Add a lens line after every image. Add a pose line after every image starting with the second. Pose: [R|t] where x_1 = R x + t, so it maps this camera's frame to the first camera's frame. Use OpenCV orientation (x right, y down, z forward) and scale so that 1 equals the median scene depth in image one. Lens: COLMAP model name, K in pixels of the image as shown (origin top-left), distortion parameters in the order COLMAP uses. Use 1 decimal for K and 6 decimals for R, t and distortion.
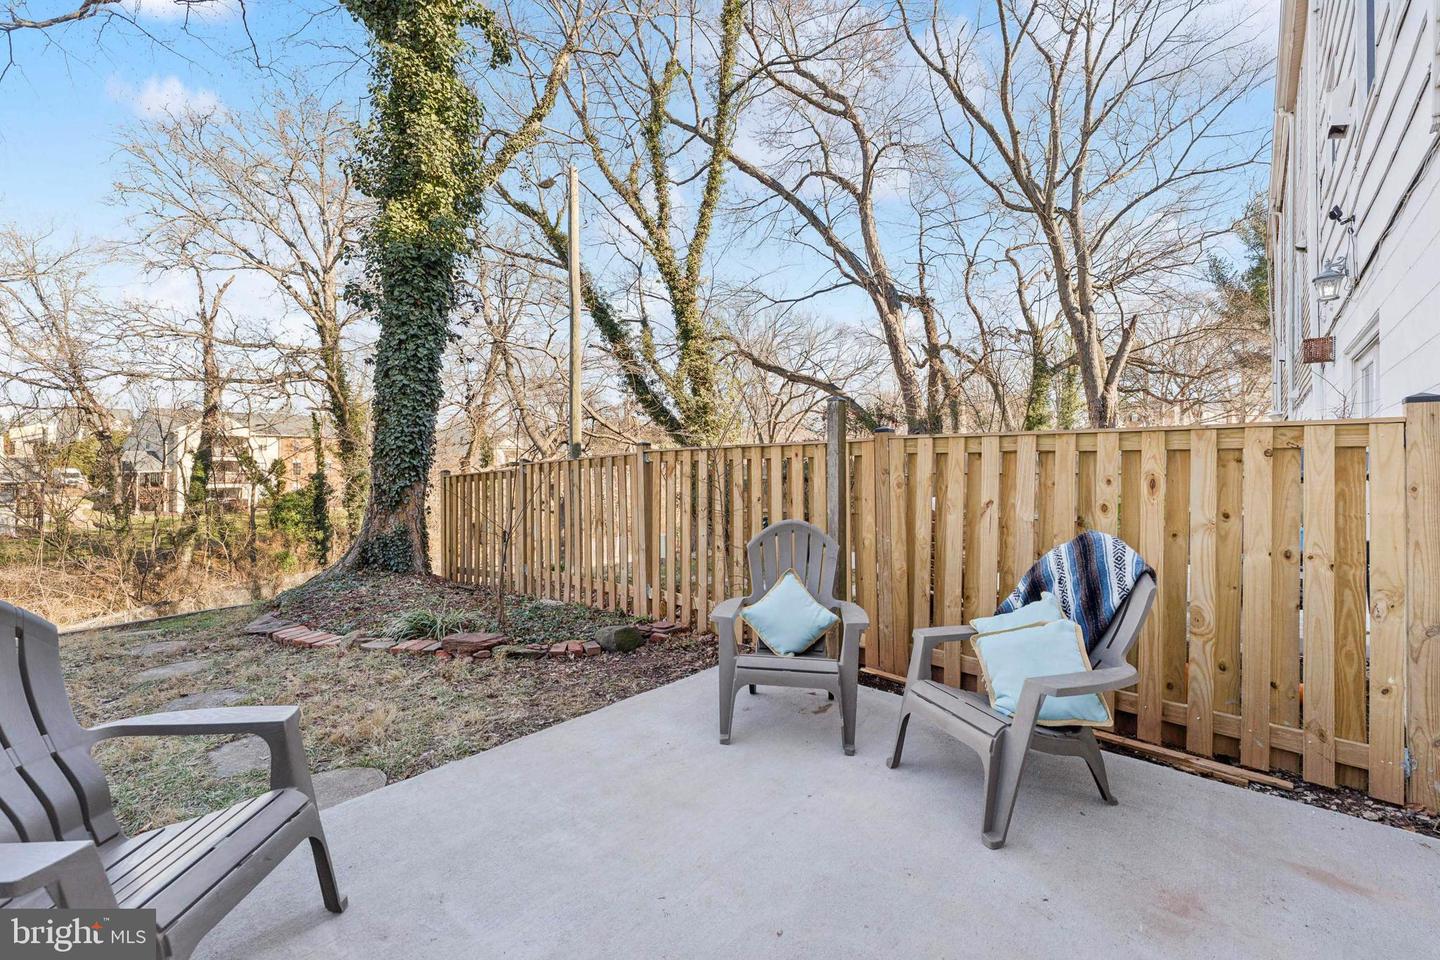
lens RADIAL K [[598.9, 0, 718.6], [0, 598.9, 458.2], [0, 0, 1]] dist [-0.001025, -0.000098]
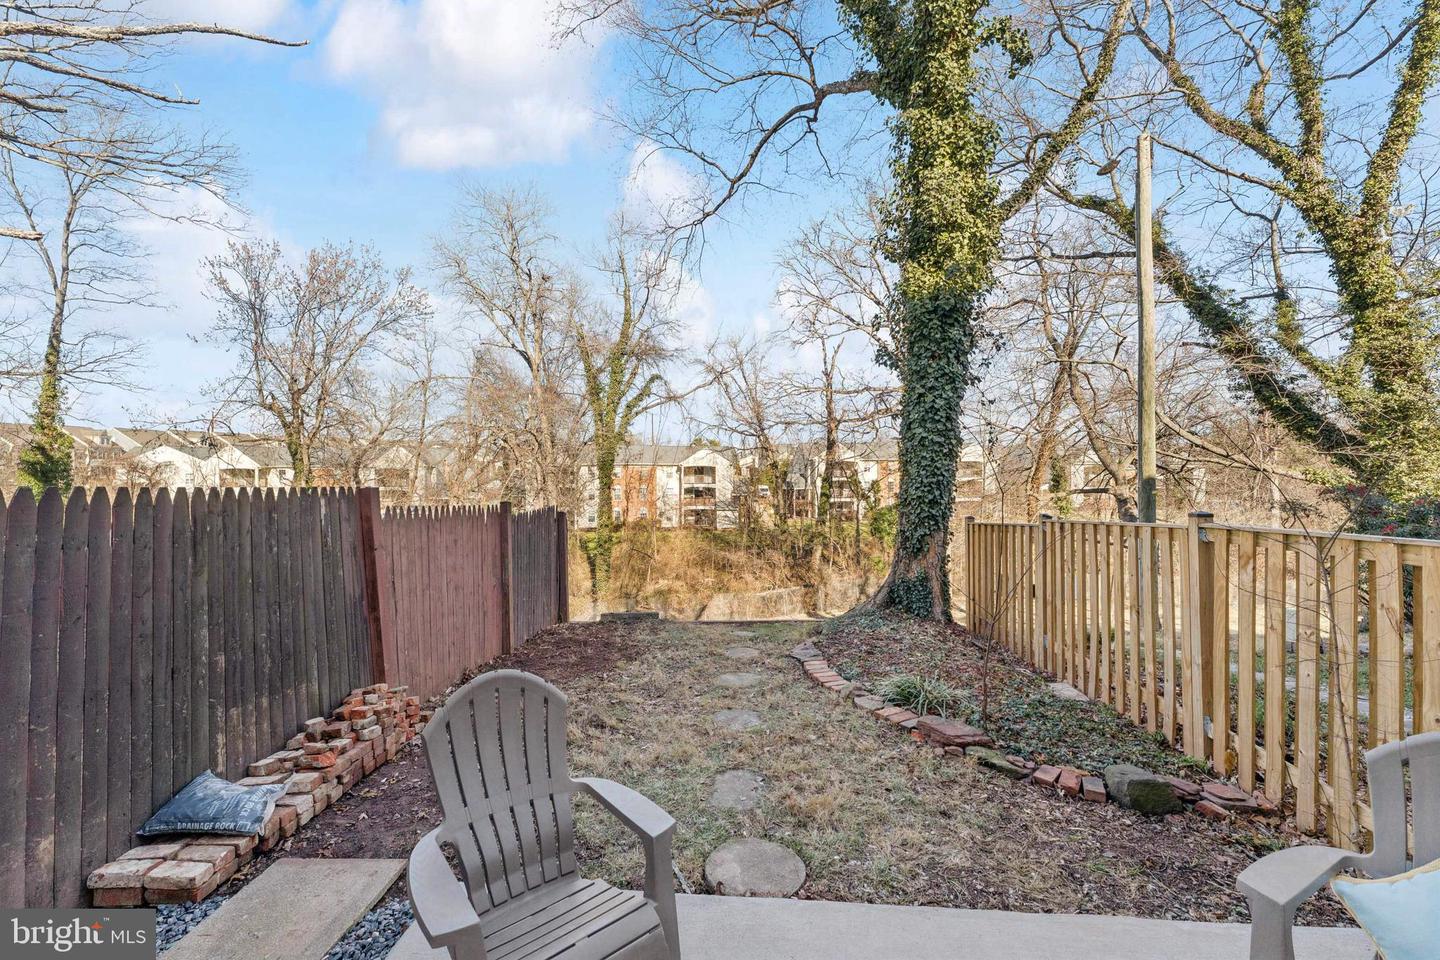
lens RADIAL K [[580.4, 0, 721.0], [0, 580.4, 483.9], [0, 0, 1]] dist [0.000449, -0.000086]
pose [[0.612354, 0.003473, -0.790576, 0.051212], [0.013430, 0.999800, 0.014795, -0.057456], [0.790469, -0.019678, 0.612185, 0.102877]]
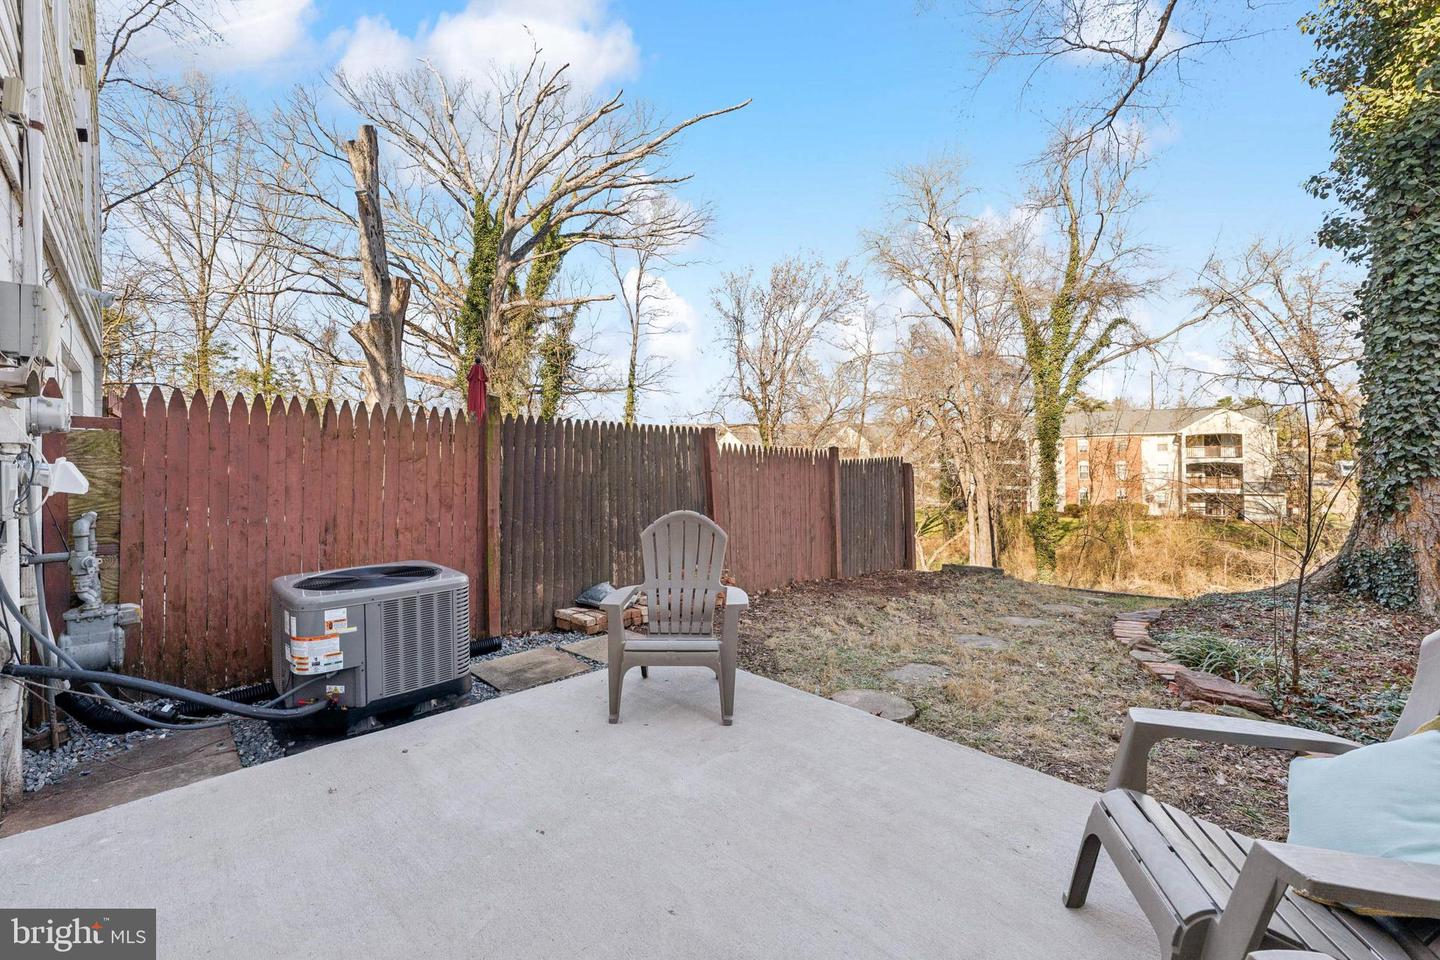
lens RADIAL K [[617.3, 0, 694.5], [0, 617.3, 461.5], [0, 0, 1]] dist [-0.000053, 0.000203]
pose [[-0.115047, -0.005804, -0.993343, 0.260669], [0.023189, 0.999695, -0.008526, 0.006976], [0.993089, -0.024016, -0.114877, 0.265170]]
